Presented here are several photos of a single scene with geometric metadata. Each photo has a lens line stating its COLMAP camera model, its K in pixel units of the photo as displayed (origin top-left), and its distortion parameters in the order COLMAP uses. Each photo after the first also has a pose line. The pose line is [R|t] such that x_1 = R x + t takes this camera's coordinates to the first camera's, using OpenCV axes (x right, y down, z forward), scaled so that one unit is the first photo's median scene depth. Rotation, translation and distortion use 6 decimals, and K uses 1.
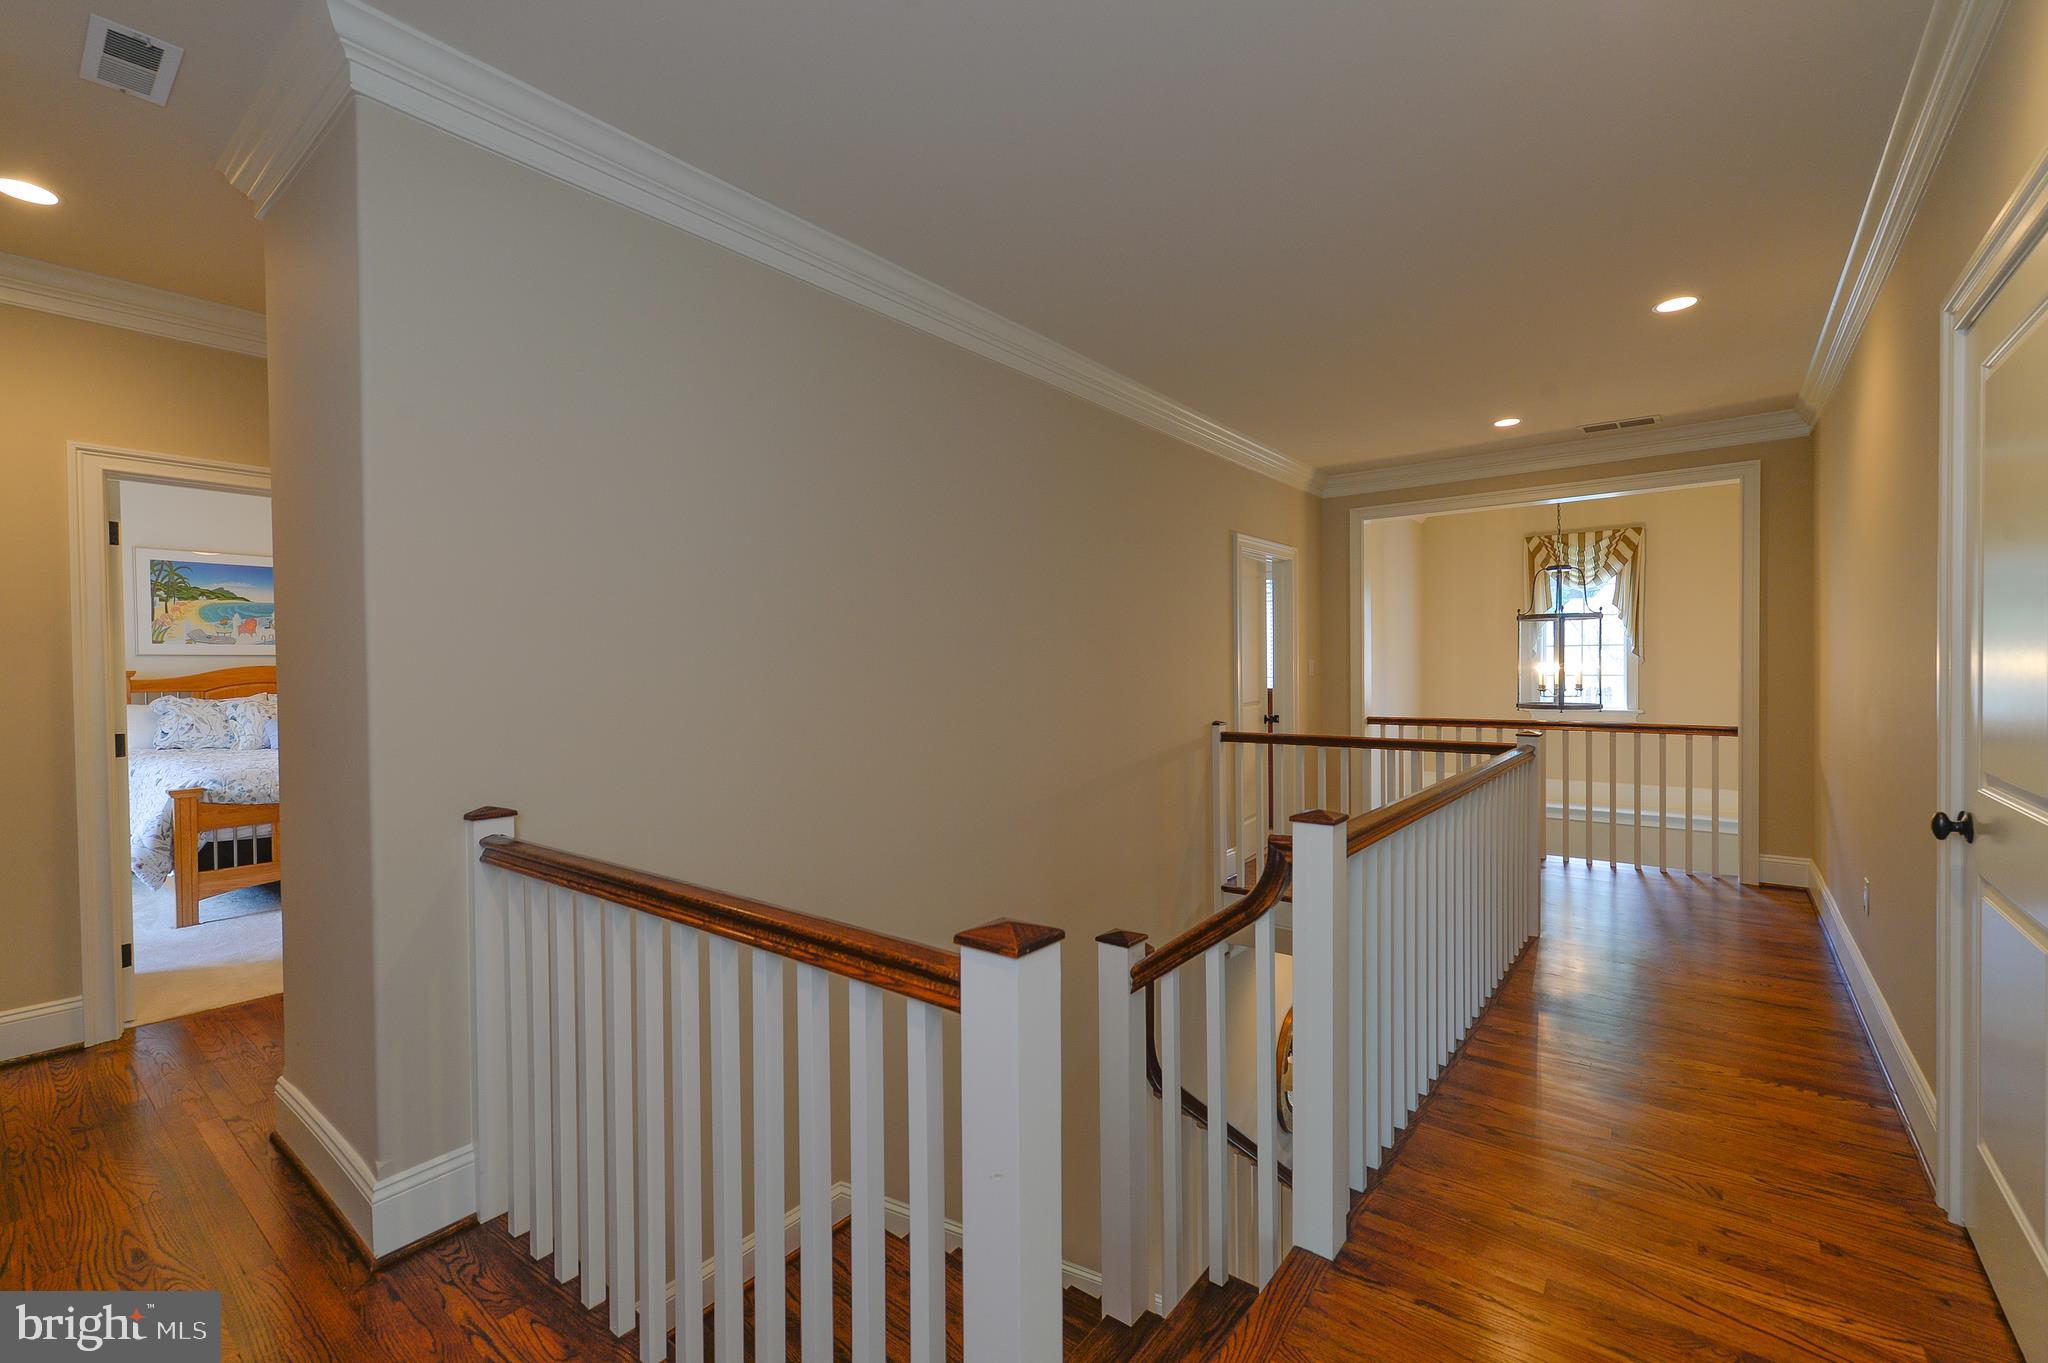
lens RADIAL K [[864.0, 0, 1027.6], [0, 864.0, 681.5], [0, 0, 1]] dist [0.002103, -0.000059]
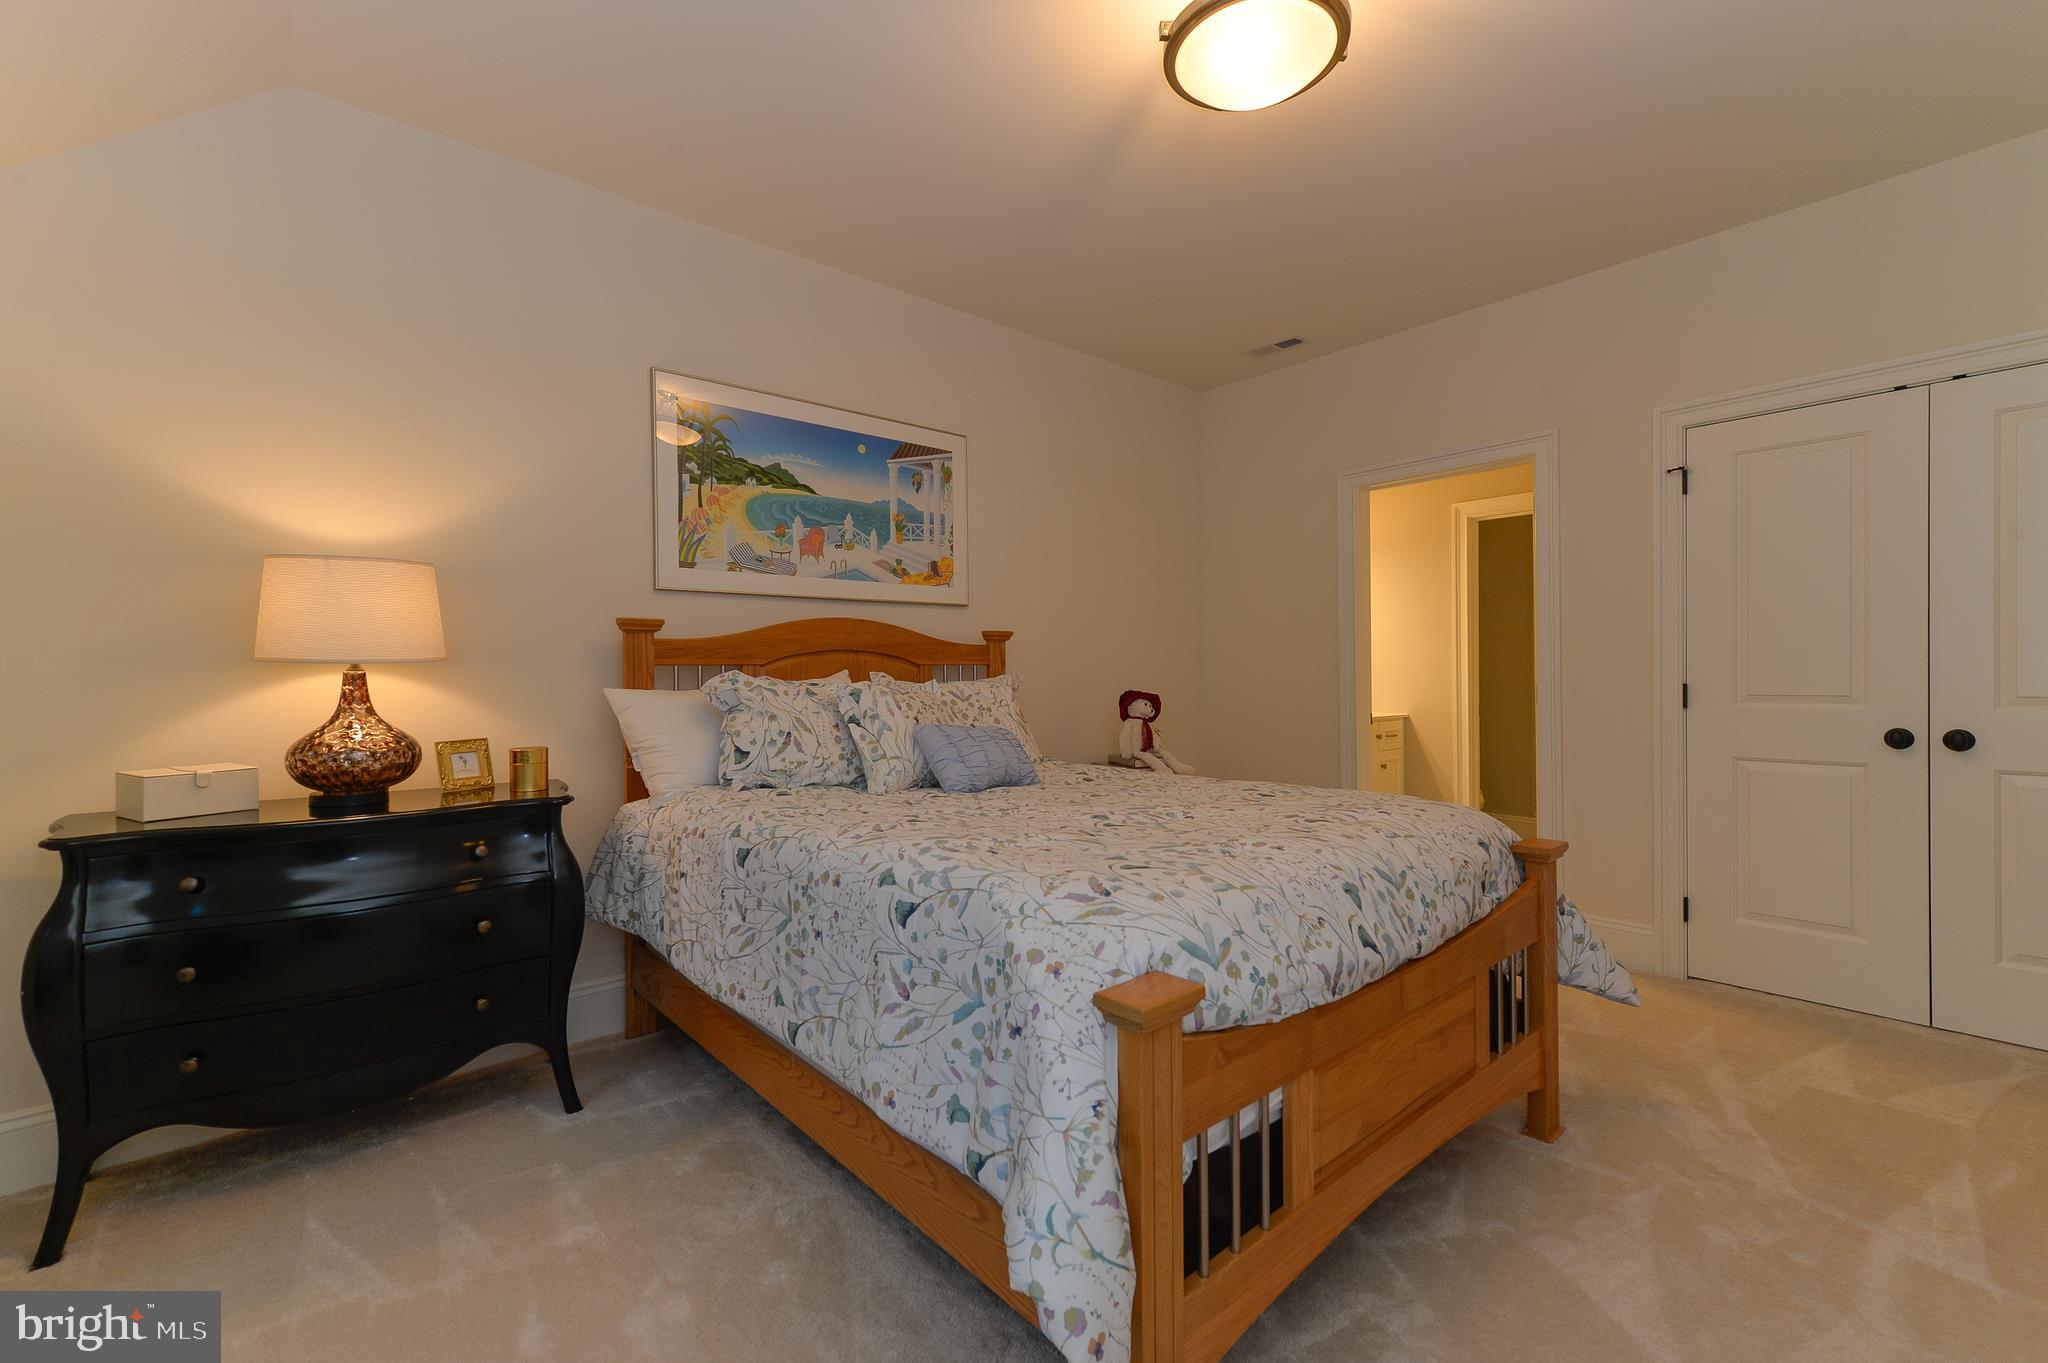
lens RADIAL K [[845.9, 0, 1021.4], [0, 845.9, 677.9], [0, 0, 1]] dist [0.007365, 0.000342]
pose [[0.983724, 0.000149, -0.179685, -0.718756], [-0.001915, 0.999952, -0.009657, 0.023176], [0.179675, 0.009844, 0.983677, 0.550016]]
